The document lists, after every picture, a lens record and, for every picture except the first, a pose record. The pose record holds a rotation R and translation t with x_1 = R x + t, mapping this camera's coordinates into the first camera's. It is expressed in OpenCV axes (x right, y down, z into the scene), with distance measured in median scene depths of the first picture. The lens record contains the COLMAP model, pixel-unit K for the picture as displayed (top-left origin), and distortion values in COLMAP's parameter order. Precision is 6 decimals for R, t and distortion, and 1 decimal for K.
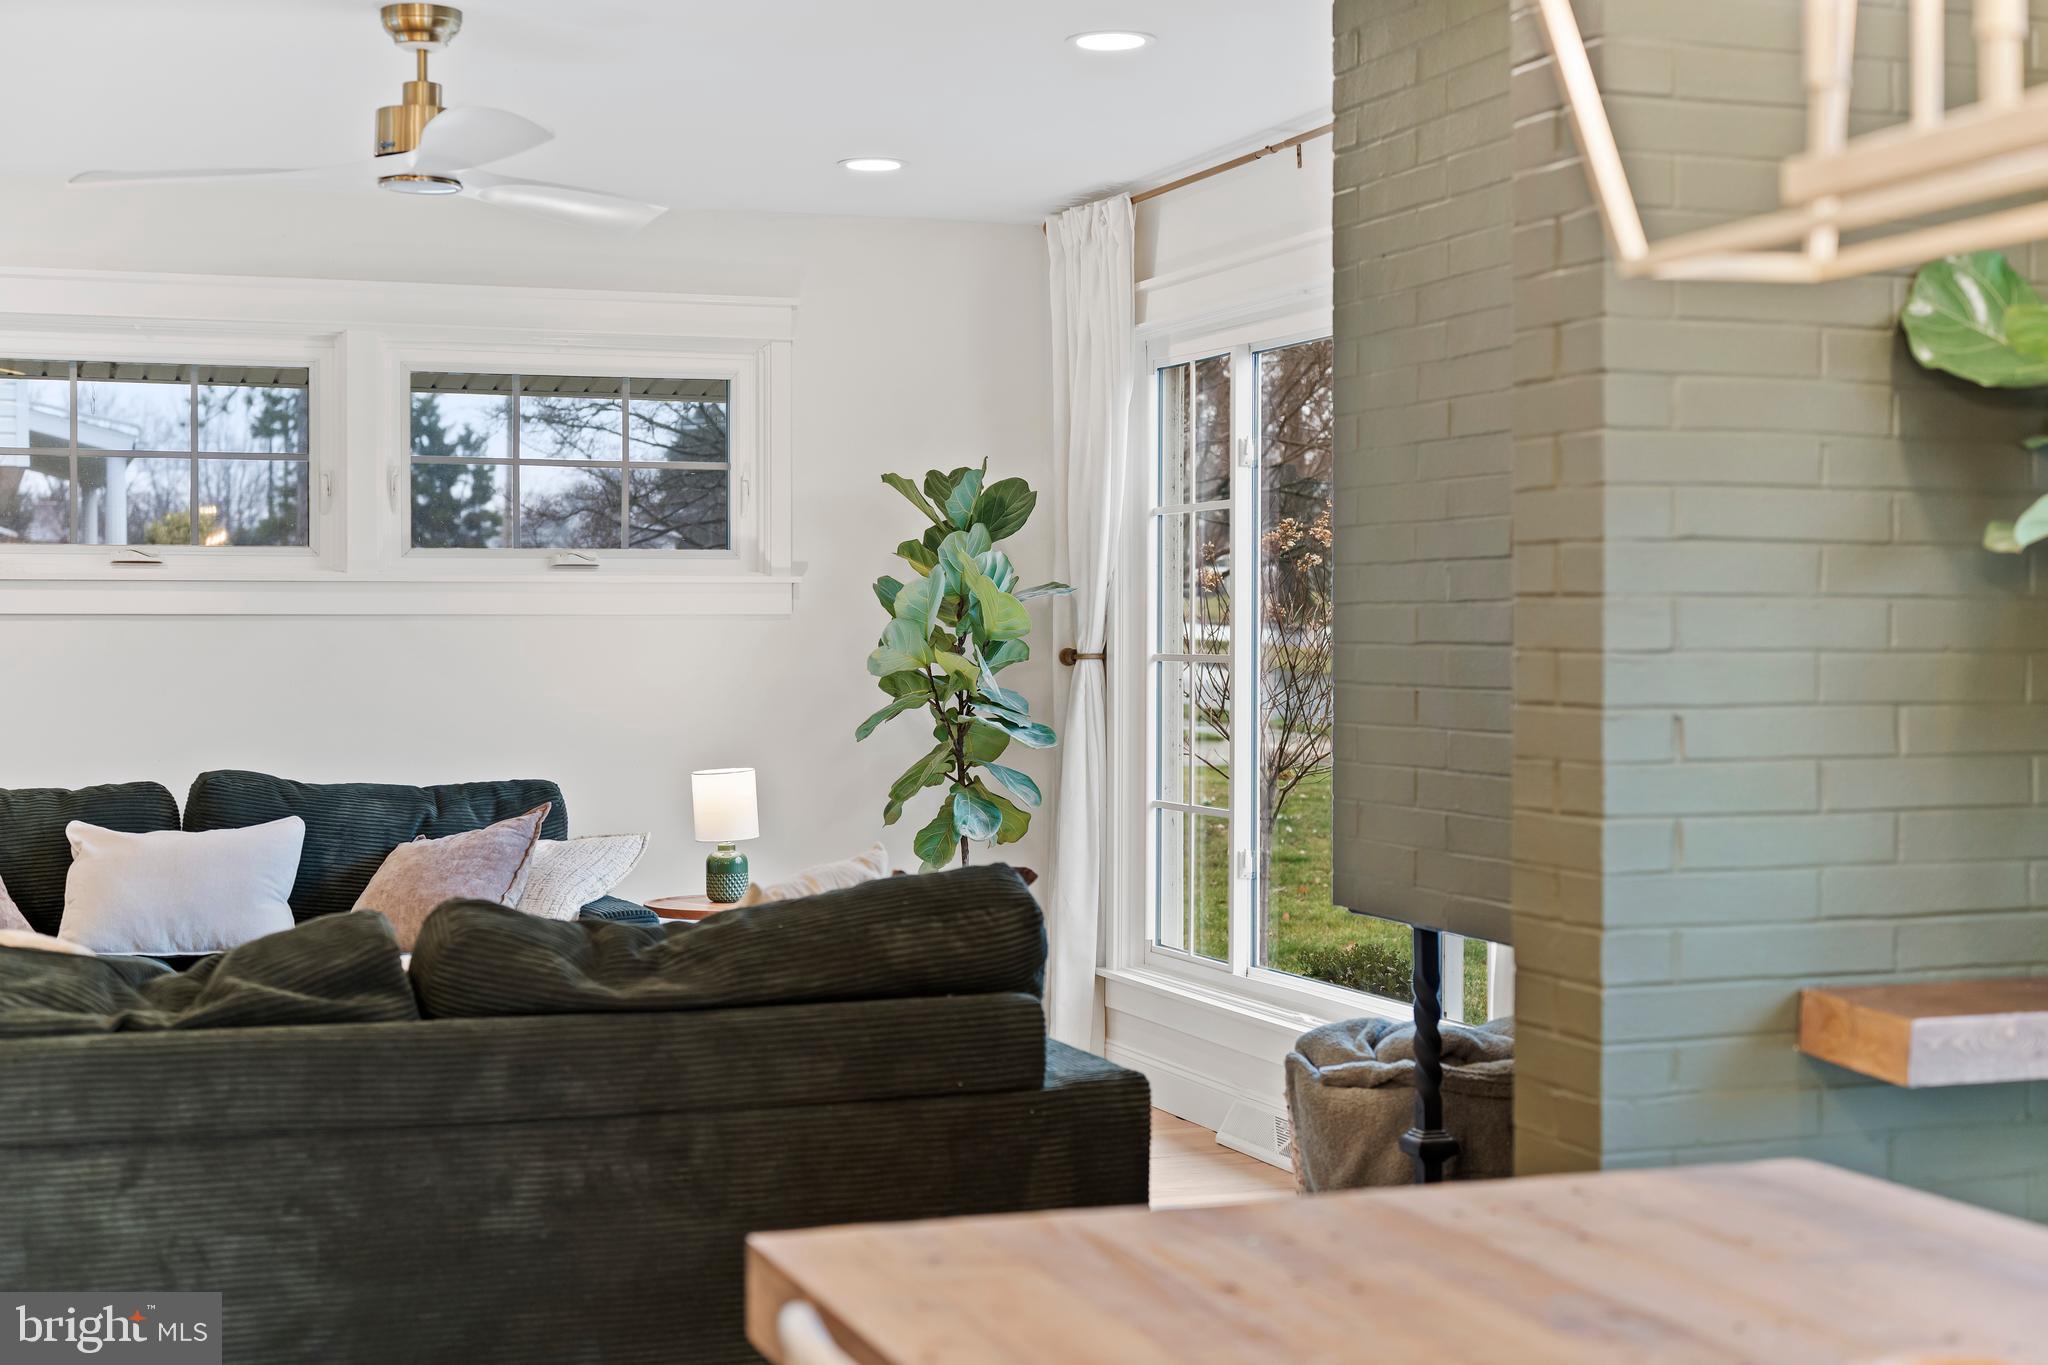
lens RADIAL K [[2899.2, 0, 1040.0], [0, 2899.2, 666.3], [0, 0, 1]] dist [-0.013549, 0.000000]
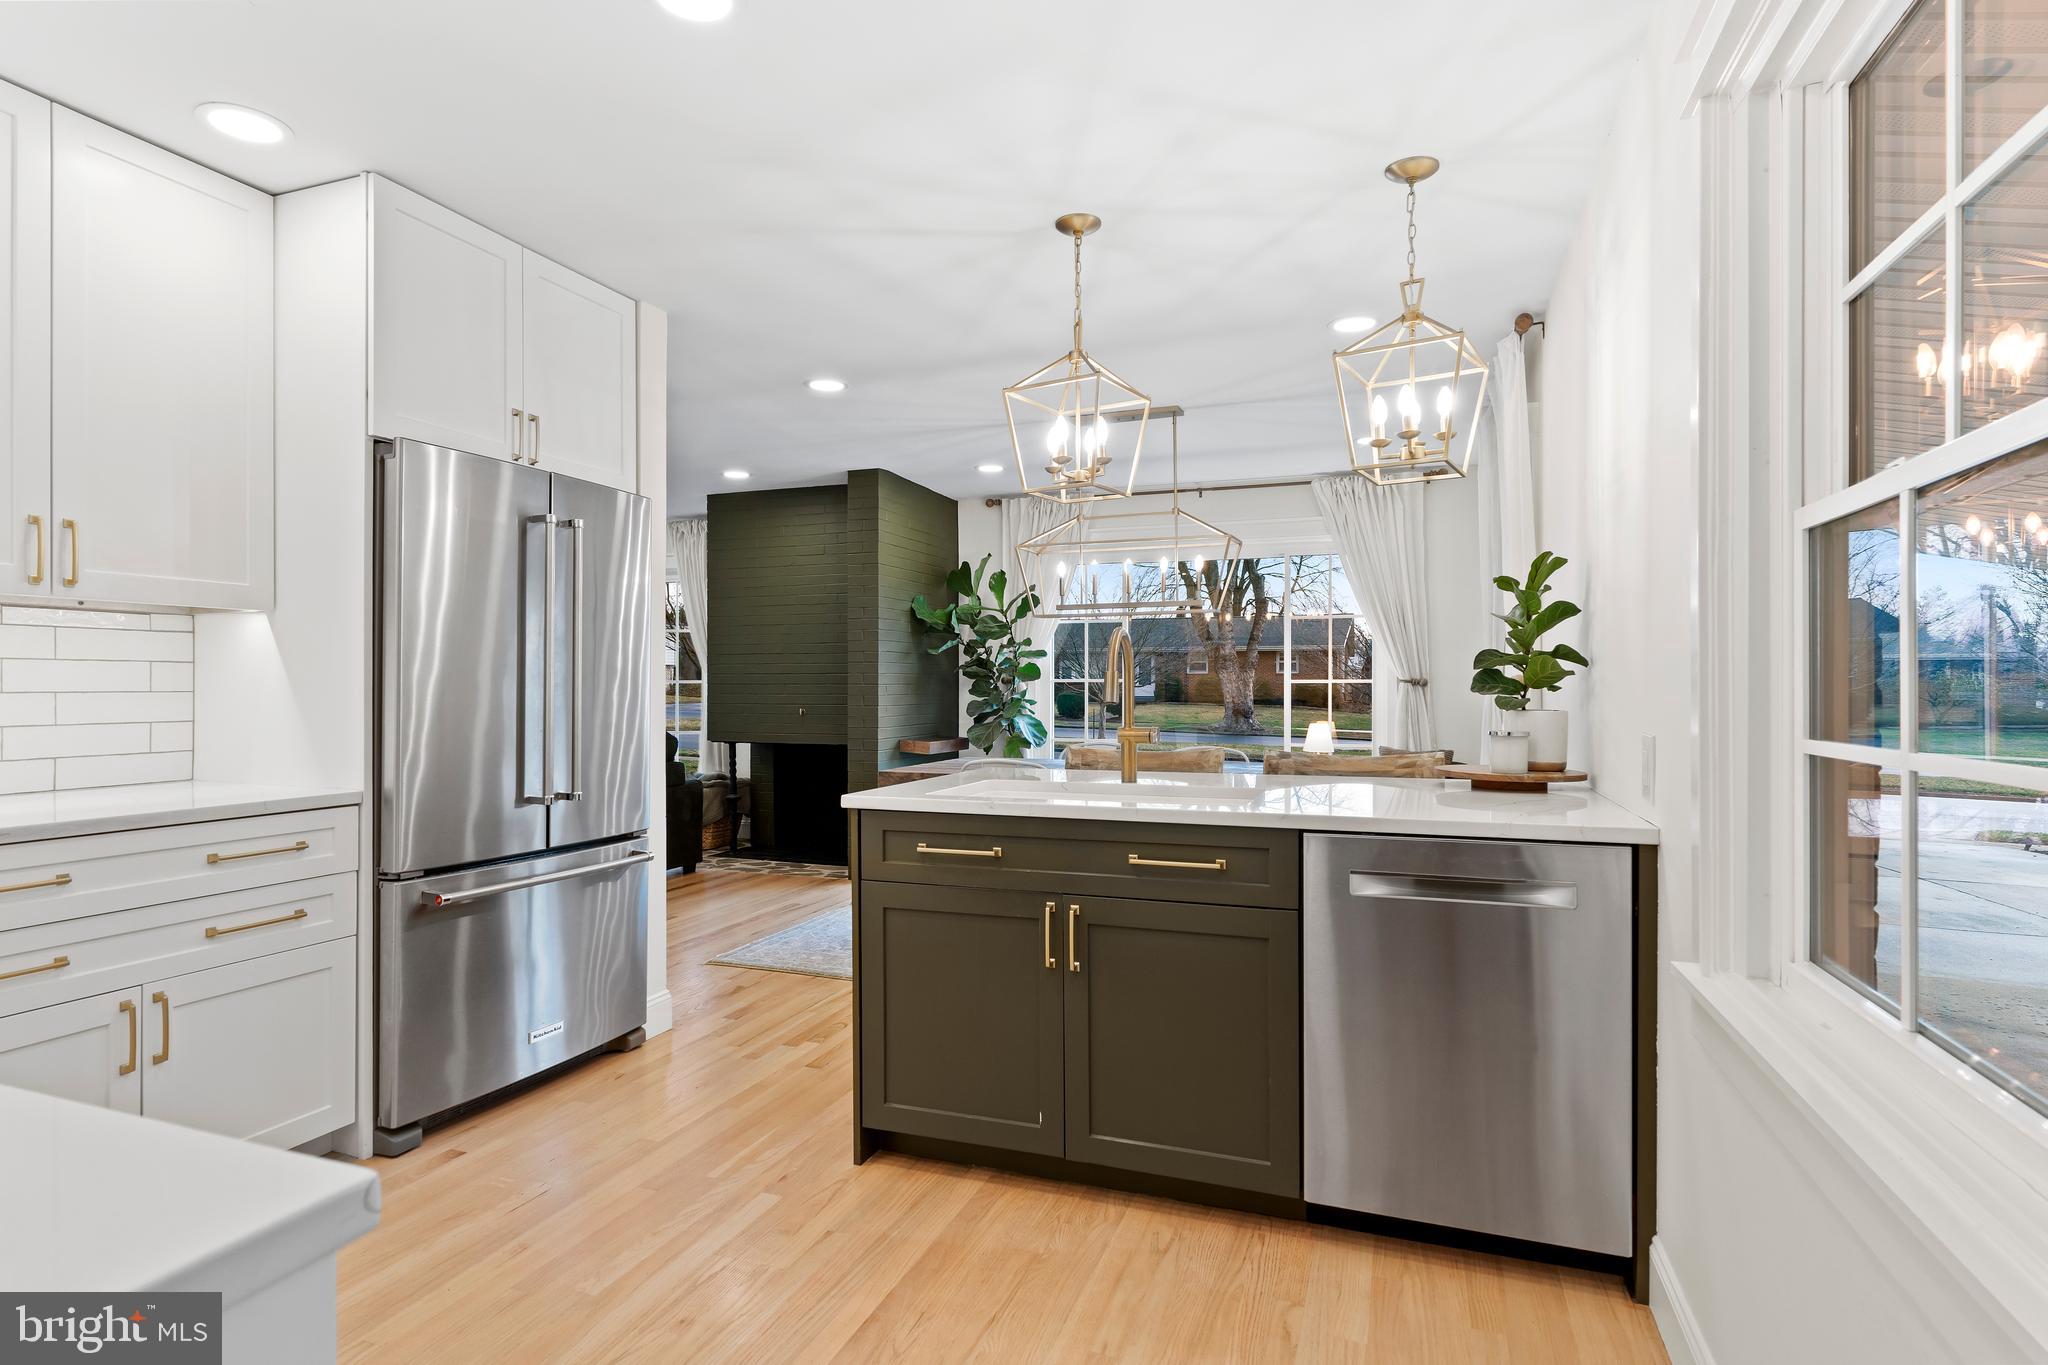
lens RADIAL K [[1057.0, 0, 1031.4], [0, 1057.0, 682.6], [0, 0, 1]] dist [-0.005188, 0.002978]
pose [[0.645049, 0.000444, 0.764141, -0.467007], [0.011079, 0.999889, -0.009933, 0.015267], [-0.764061, 0.014873, 0.644972, -0.174307]]
